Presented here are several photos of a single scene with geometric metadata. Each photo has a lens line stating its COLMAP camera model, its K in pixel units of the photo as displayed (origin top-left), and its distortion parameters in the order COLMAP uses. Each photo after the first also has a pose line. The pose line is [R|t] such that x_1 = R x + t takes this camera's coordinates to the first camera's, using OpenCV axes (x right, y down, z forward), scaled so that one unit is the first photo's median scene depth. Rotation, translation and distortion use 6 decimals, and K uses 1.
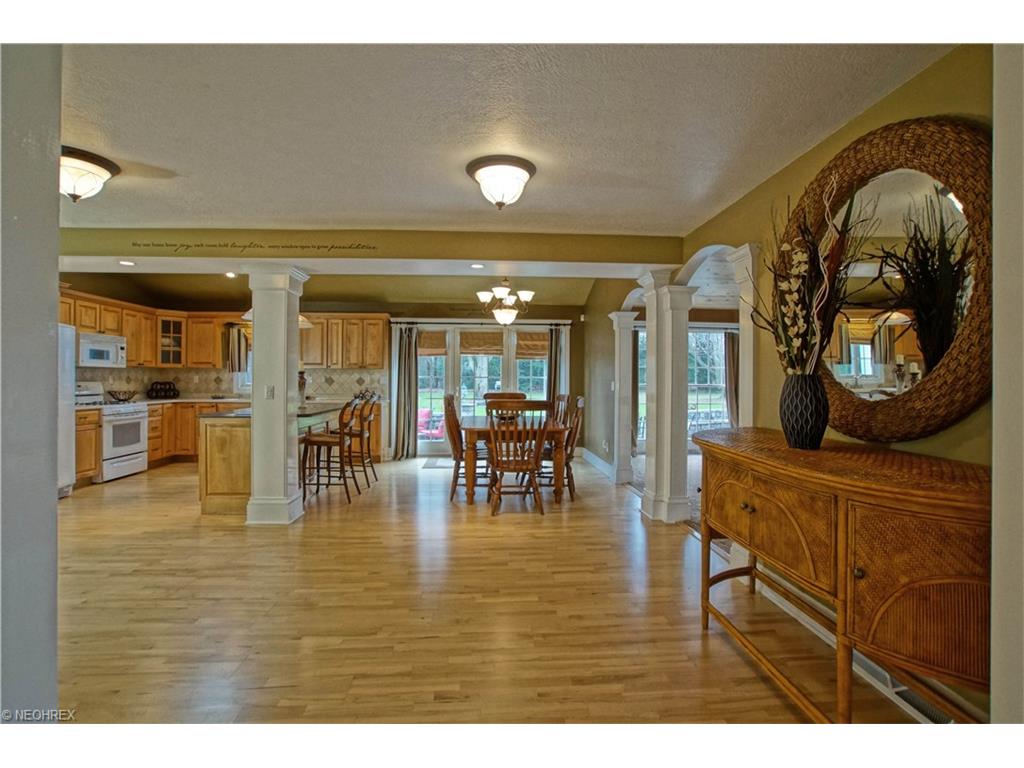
lens RADIAL K [[497.1, 0, 518.7], [0, 497.1, 382.1], [0, 0, 1]] dist [-0.059255, 0.018817]
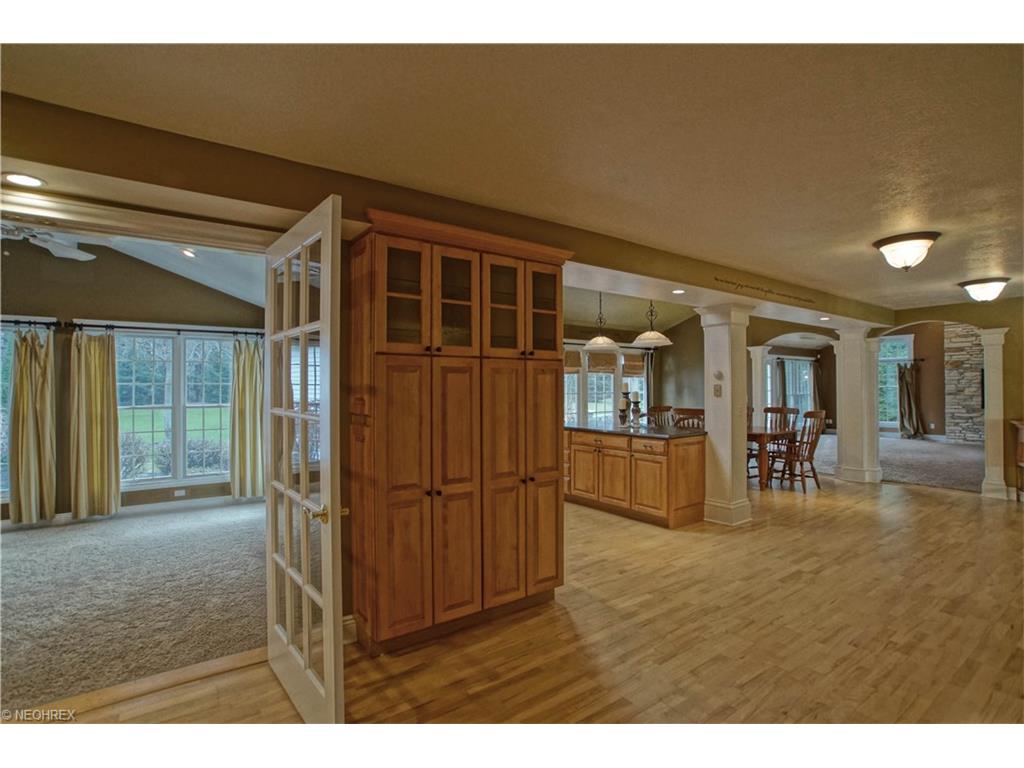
lens RADIAL K [[497.1, 0, 501.9], [0, 497.1, 384.0], [0, 0, 1]] dist [-0.059255, 0.018817]
pose [[0.852017, -0.007371, 0.523463, -0.973704], [0.013454, 0.999879, -0.007820, -0.027196], [-0.523342, 0.013706, 0.852013, 0.171046]]
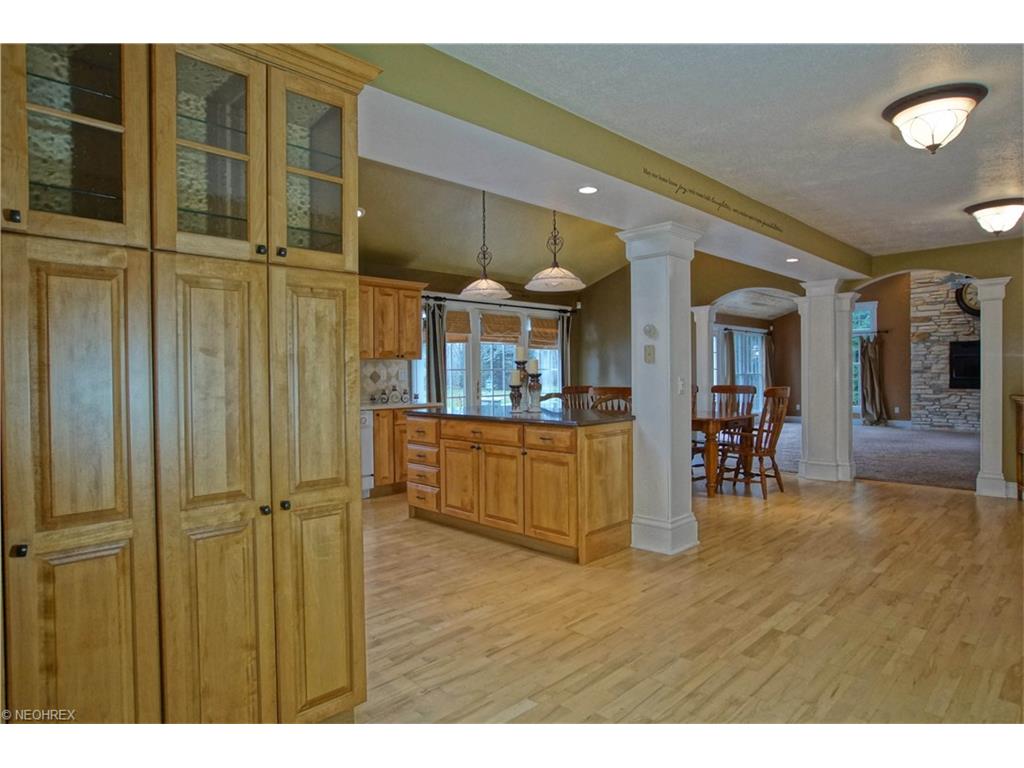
lens RADIAL K [[595.3, 0, 501.7], [0, 595.3, 385.2], [0, 0, 1]] dist [-0.055439, 0.018343]
pose [[0.756928, -0.027569, 0.652916, -0.818684], [0.020537, 0.999620, 0.018399, -0.001832], [-0.653175, -0.000518, 0.757207, 0.273253]]
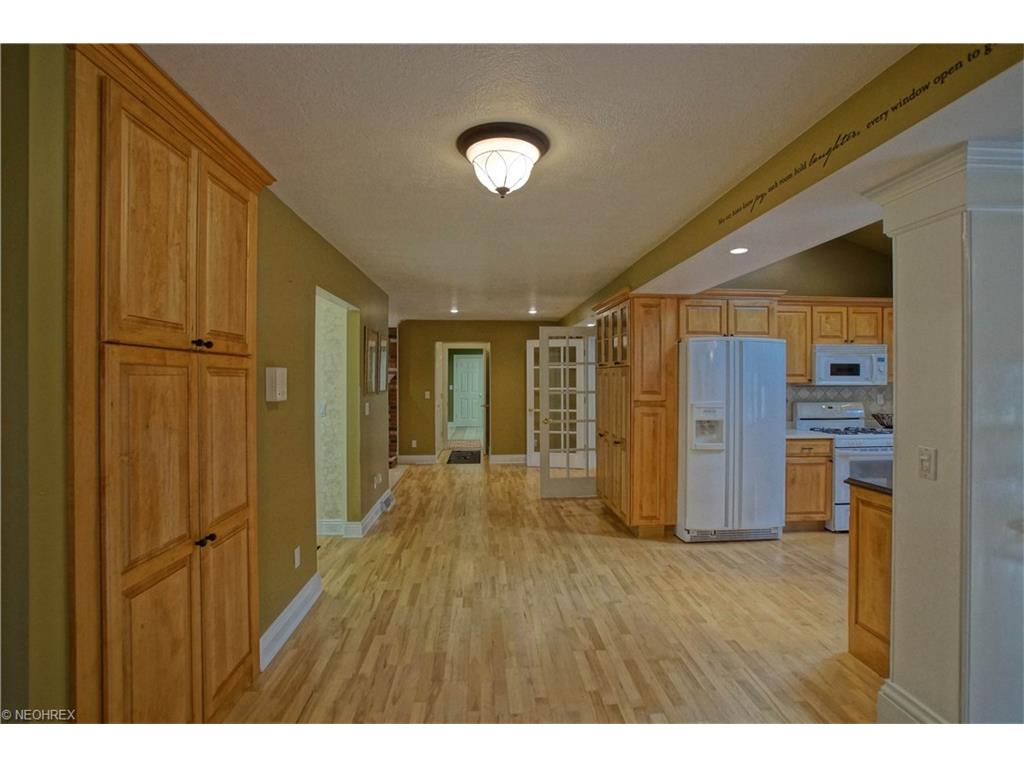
lens RADIAL K [[497.1, 0, 503.3], [0, 497.1, 380.0], [0, 0, 1]] dist [-0.059255, 0.018817]
pose [[-0.017473, -0.004820, -0.999836, -0.048028], [-0.005639, 0.999973, -0.004722, -0.028334], [0.999831, 0.005556, -0.017500, 0.381337]]
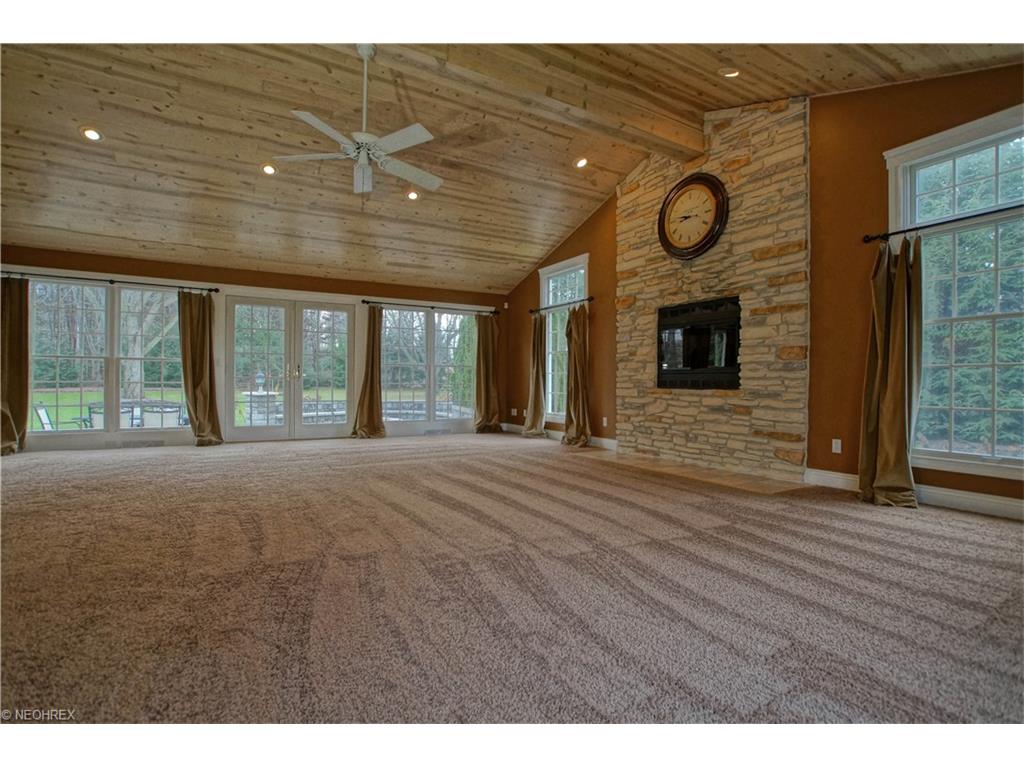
lens RADIAL K [[497.1, 0, 517.4], [0, 497.1, 375.6], [0, 0, 1]] dist [-0.059255, 0.018817]
pose [[0.896979, 0.004235, 0.442052, 0.640633], [0.002386, 0.999893, -0.014420, 0.054851], [-0.442066, 0.013989, 0.896873, 0.054565]]
